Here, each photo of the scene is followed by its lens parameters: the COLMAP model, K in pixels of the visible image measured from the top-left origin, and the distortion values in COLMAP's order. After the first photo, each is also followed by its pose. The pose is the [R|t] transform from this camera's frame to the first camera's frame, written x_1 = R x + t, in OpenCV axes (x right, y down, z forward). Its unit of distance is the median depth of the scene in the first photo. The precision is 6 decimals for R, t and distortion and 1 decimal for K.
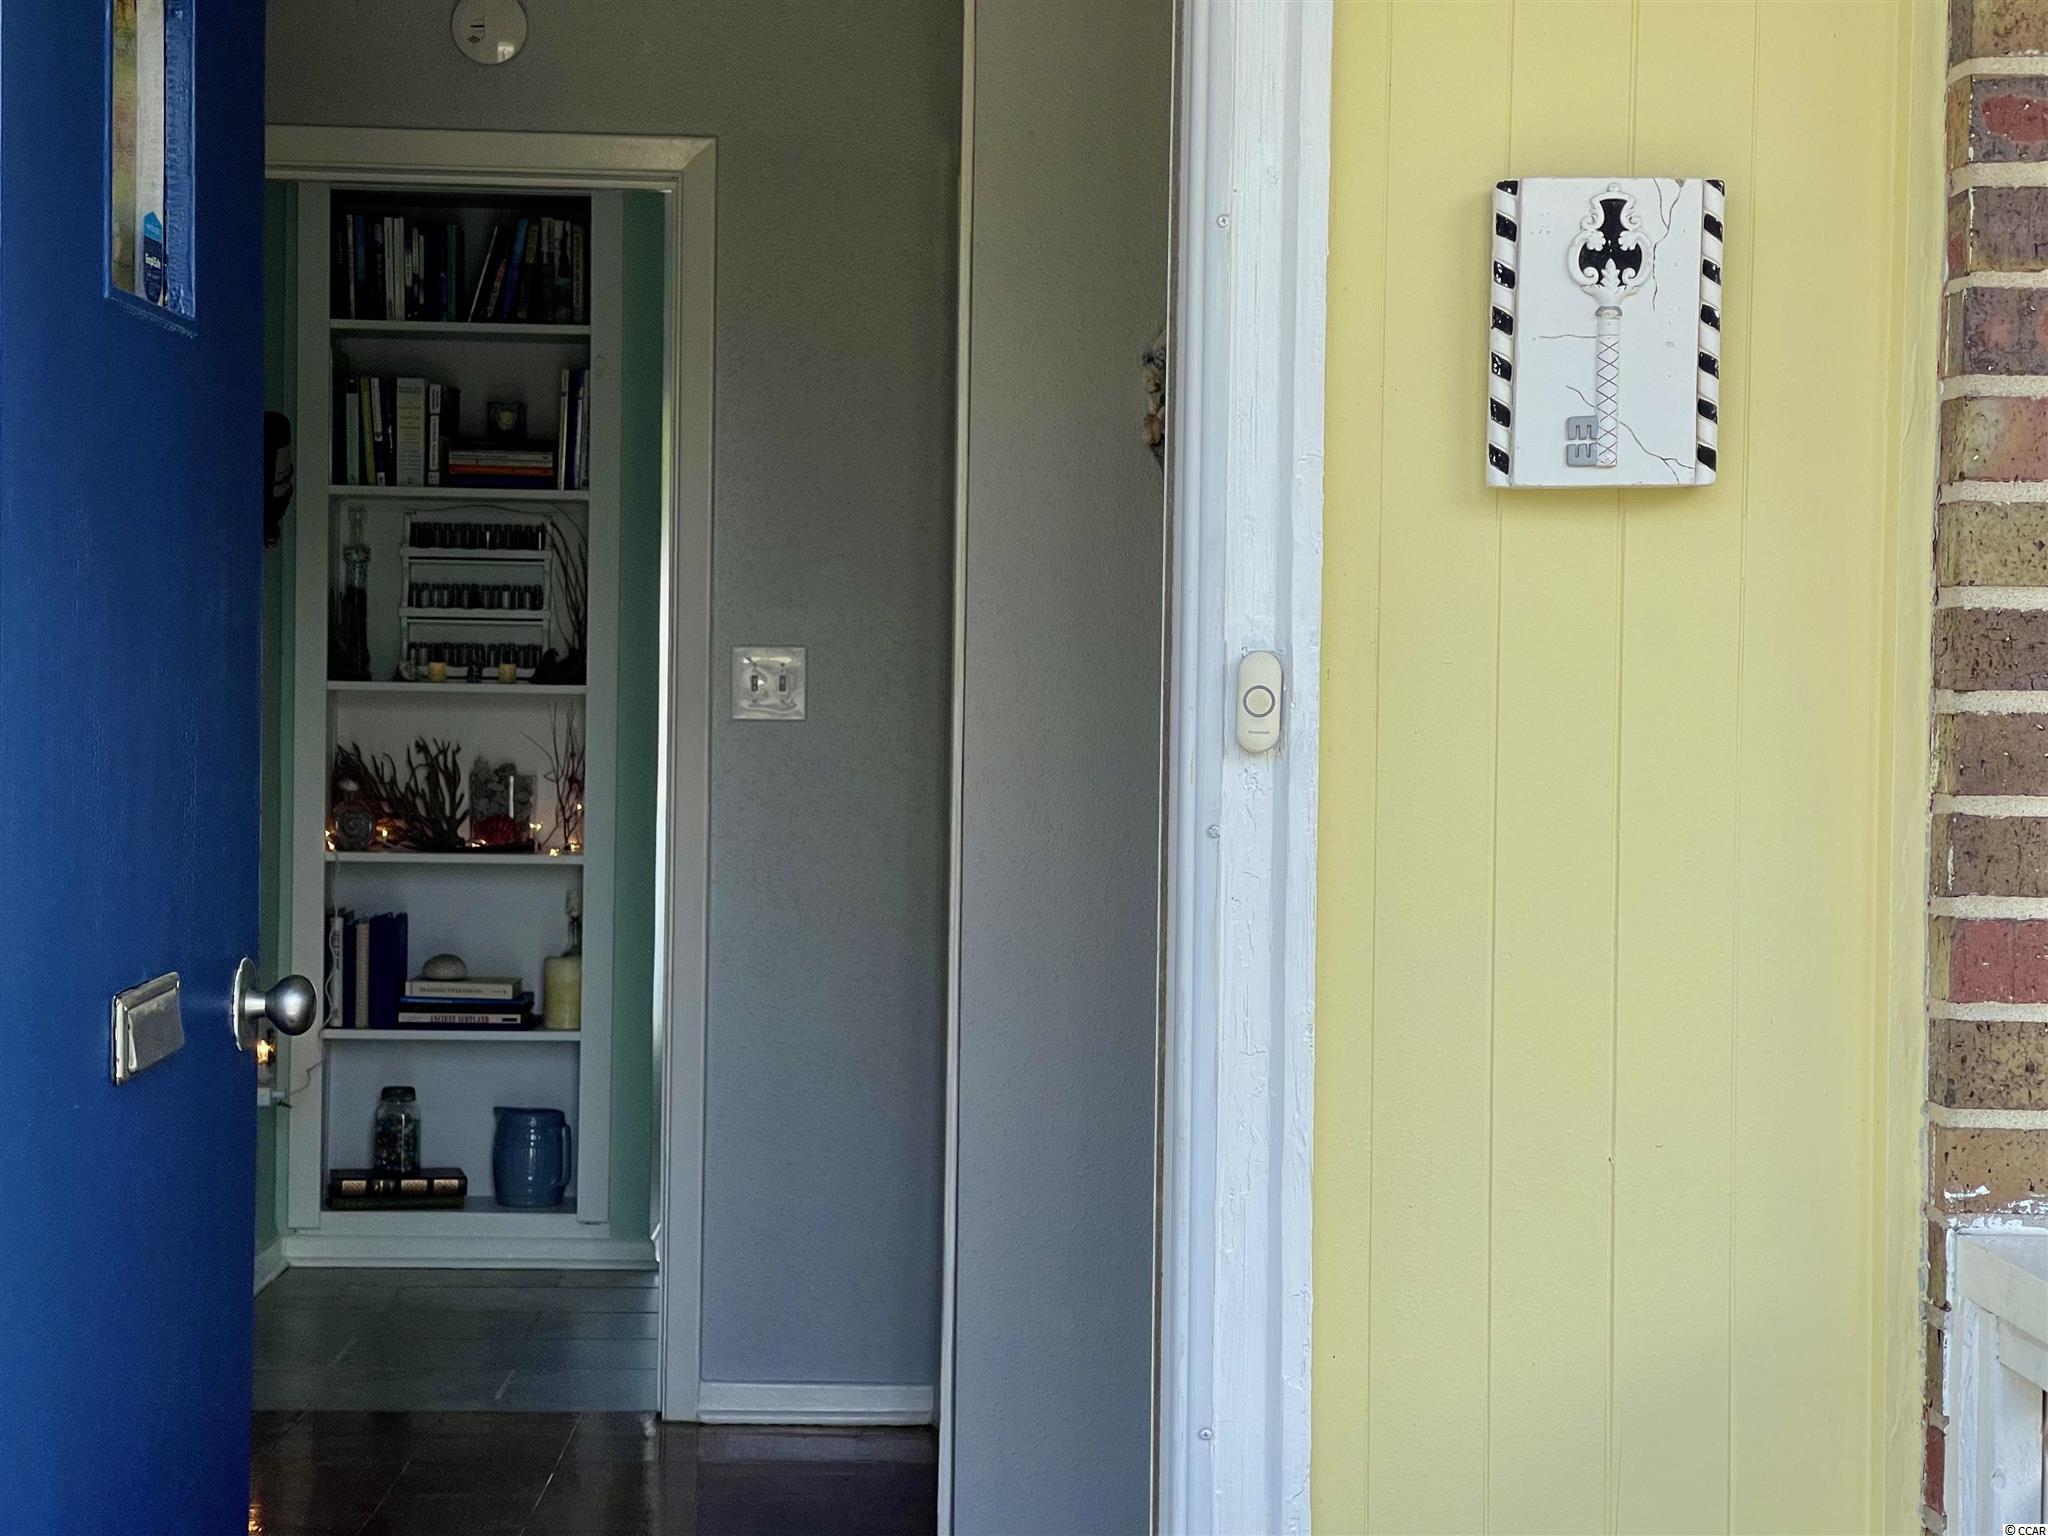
lens RADIAL K [[3868.7, 0, 1024.0], [0, 3868.7, 768.0], [0, 0, 1]] dist [0.176985, 0.020782]
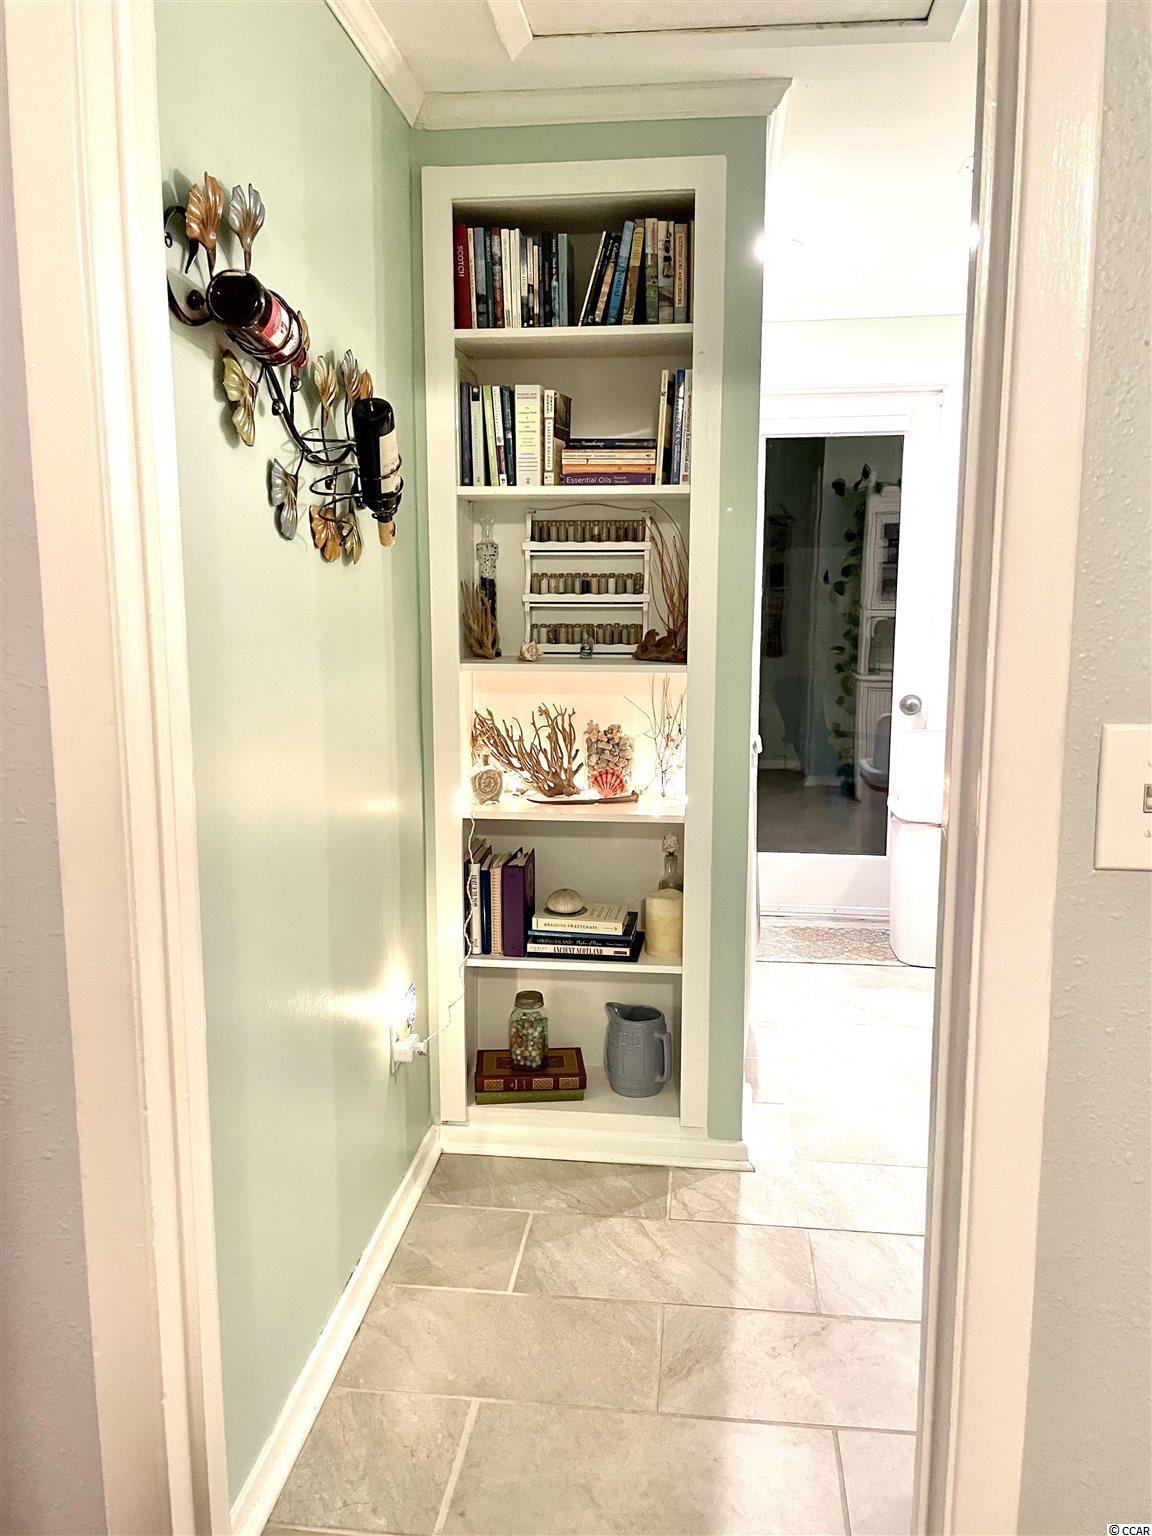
lens RADIAL K [[1168.7, 0, 576.0], [0, 1168.7, 768.0], [0, 0, 1]] dist [0.049648, 0.000711]
pose [[0.989977, 0.004741, -0.141149, -0.096444], [0.013163, 0.991989, 0.125637, -0.034192], [0.140614, -0.126236, 0.981984, 0.661174]]
